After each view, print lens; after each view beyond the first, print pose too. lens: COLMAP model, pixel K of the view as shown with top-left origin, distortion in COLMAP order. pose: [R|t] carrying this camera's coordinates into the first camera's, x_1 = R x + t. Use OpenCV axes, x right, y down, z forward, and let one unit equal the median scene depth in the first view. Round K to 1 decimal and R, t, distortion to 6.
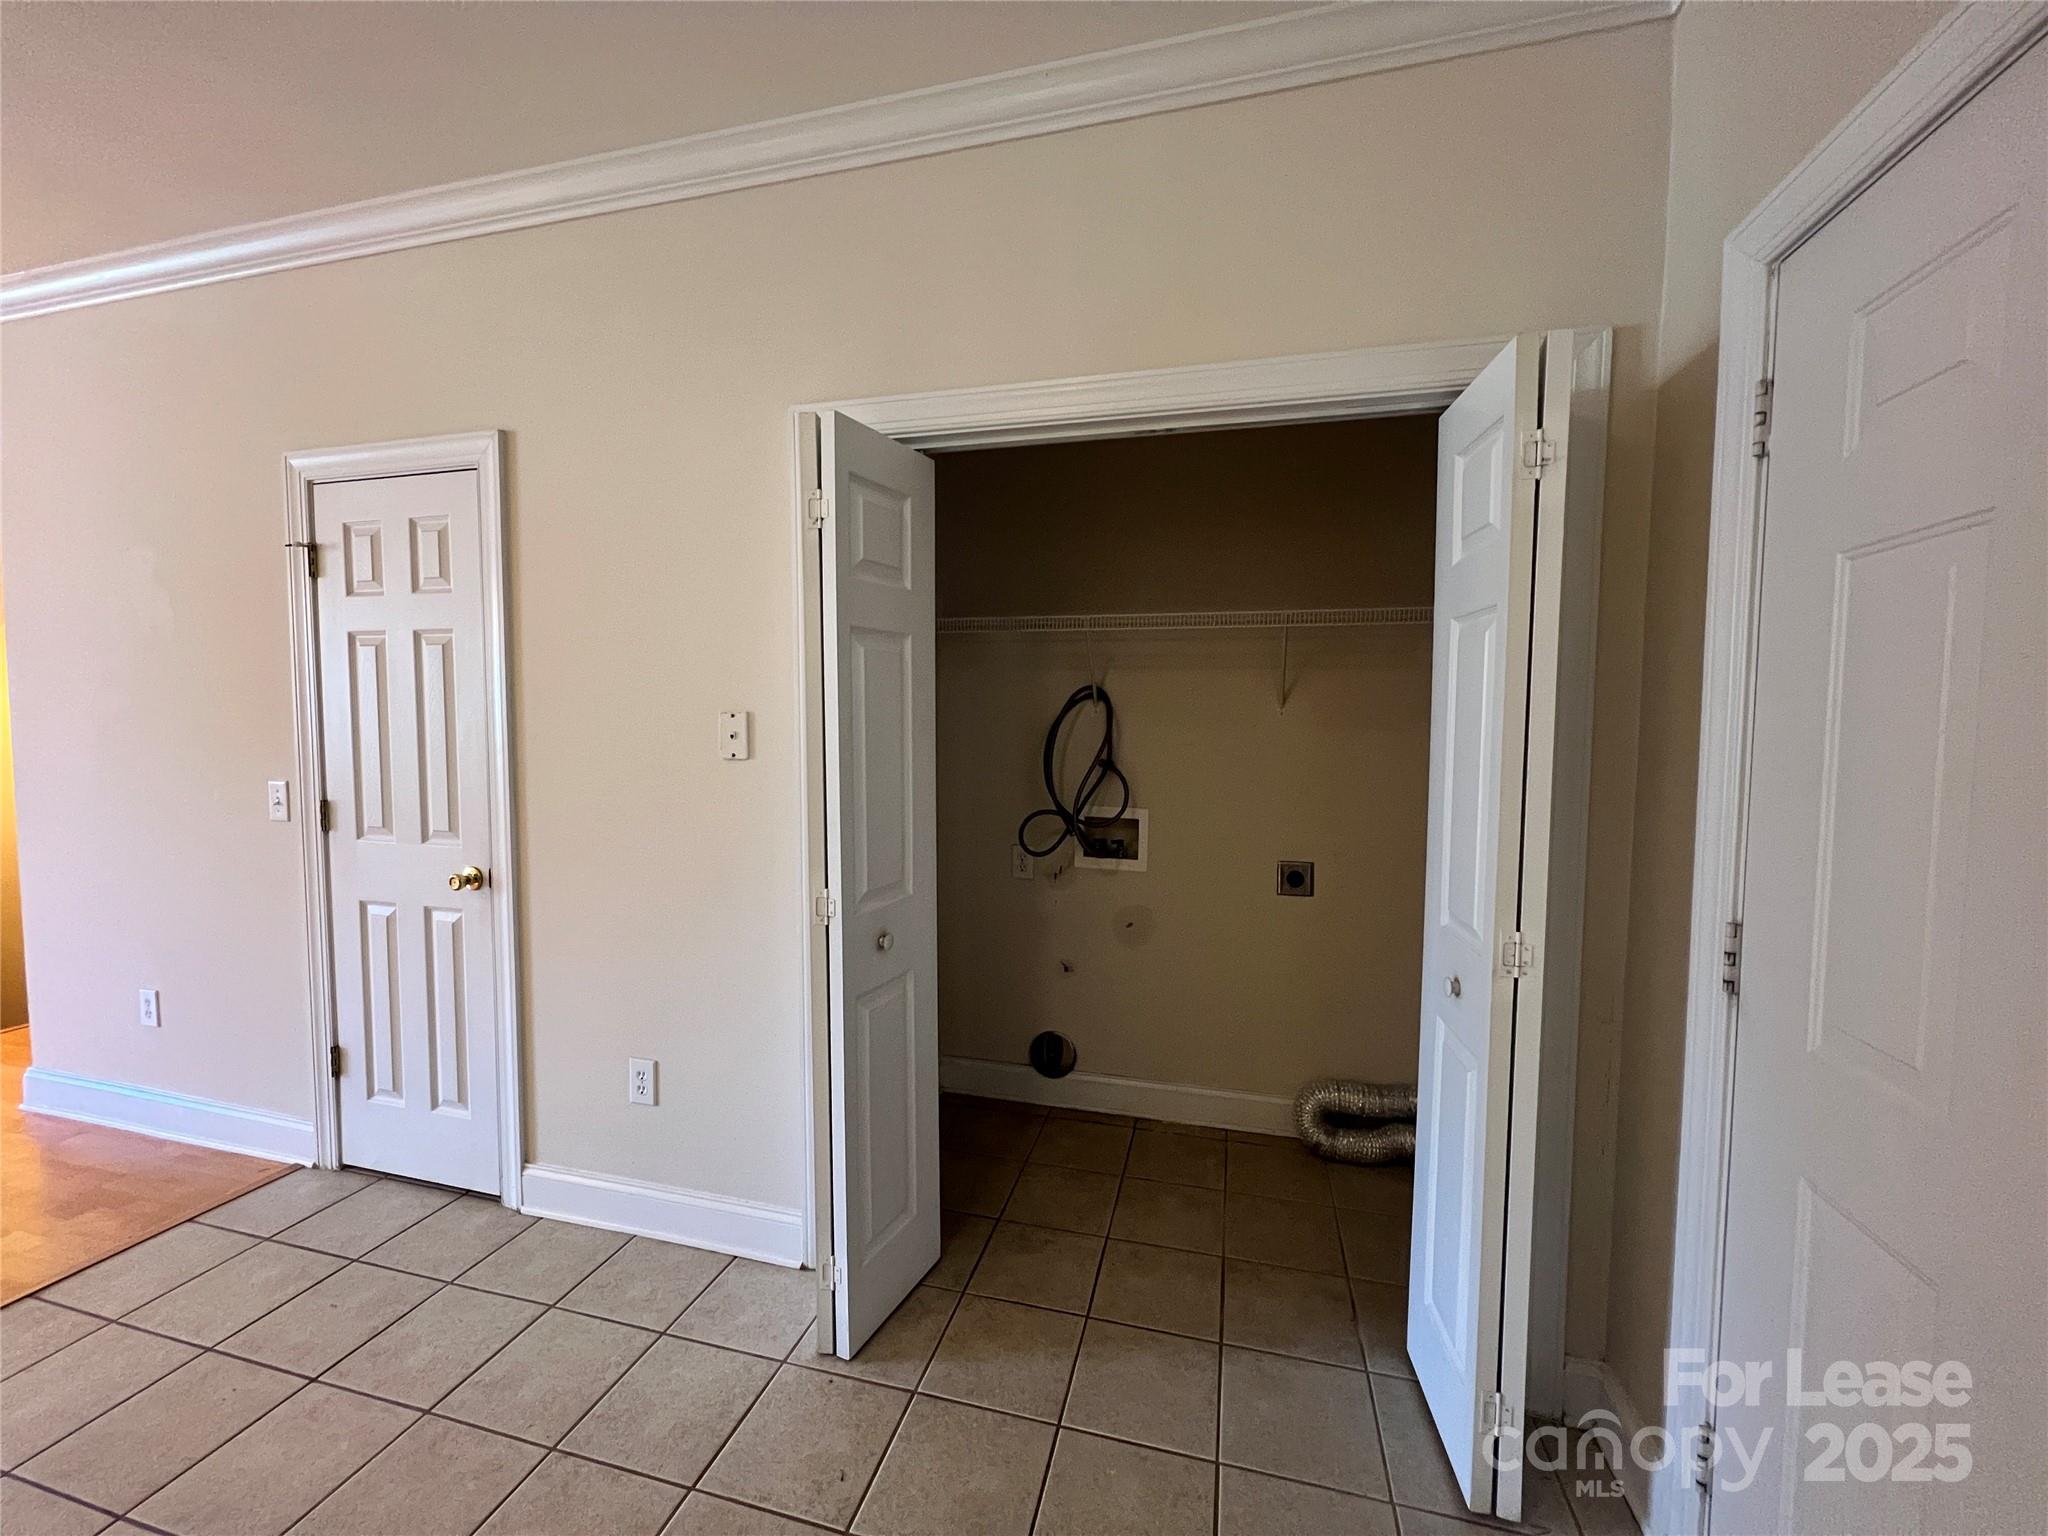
lens RADIAL K [[821.3, 0, 1022.8], [0, 821.3, 768.4], [0, 0, 1]] dist [0.003017, -0.001132]
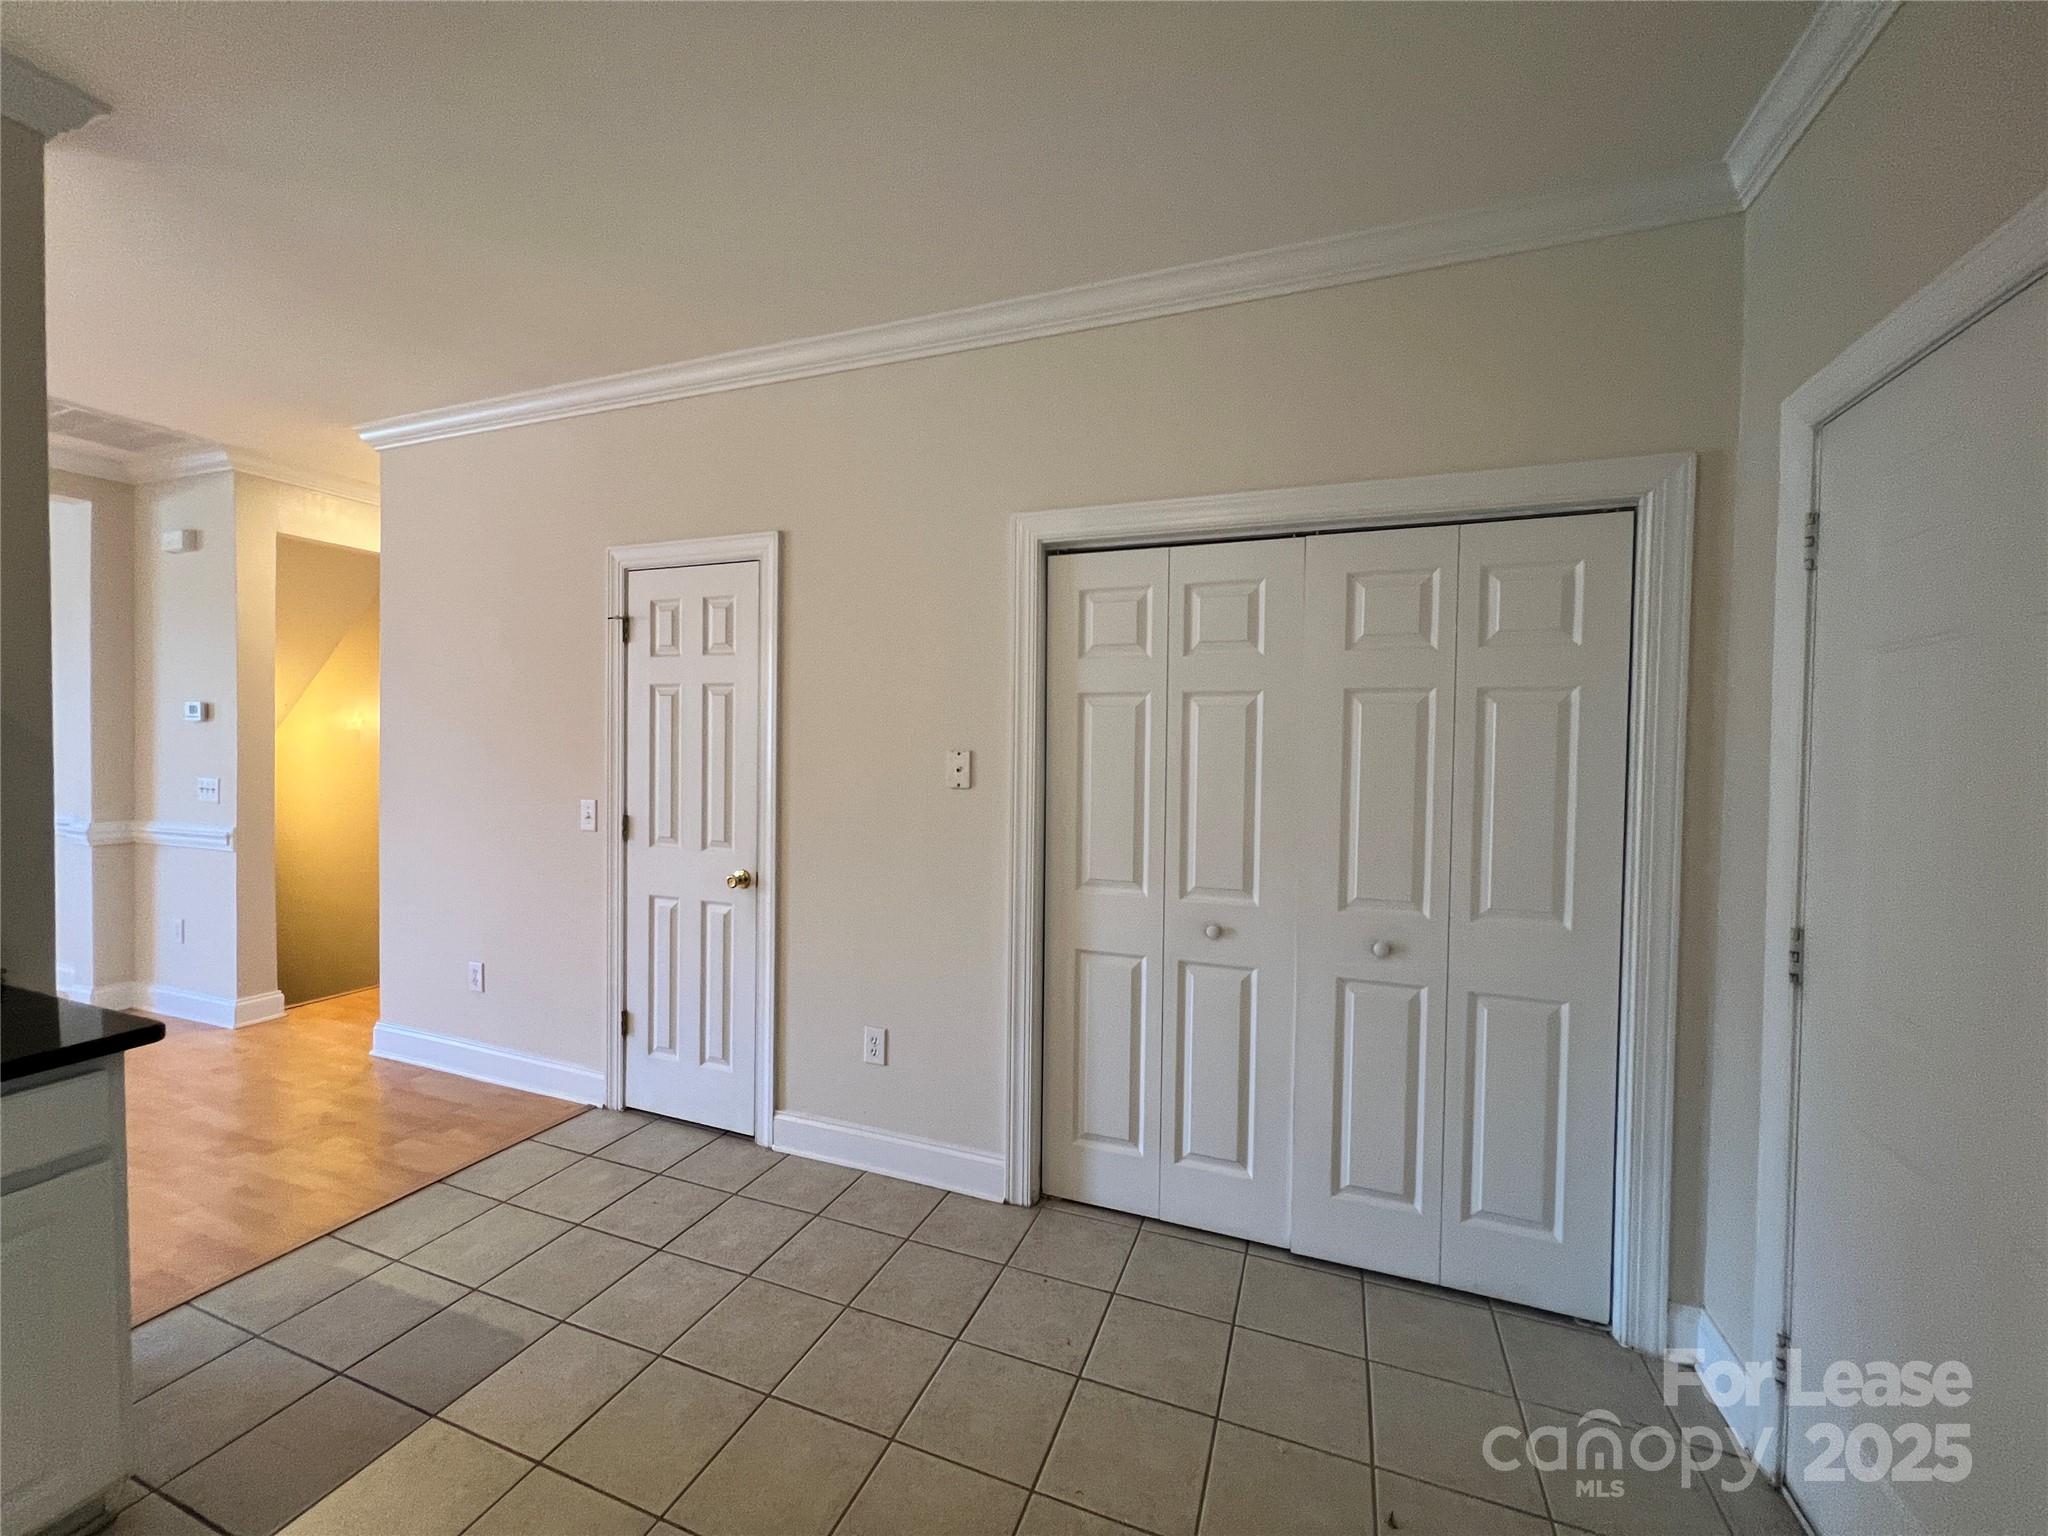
lens RADIAL K [[821.3, 0, 1023.5], [0, 821.3, 768.2], [0, 0, 1]] dist [0.003017, -0.001132]
pose [[0.994606, 0.012072, -0.103019, -0.110883], [-0.015881, 0.999217, -0.036237, 0.002129], [0.102501, 0.037678, 0.994019, -0.219894]]
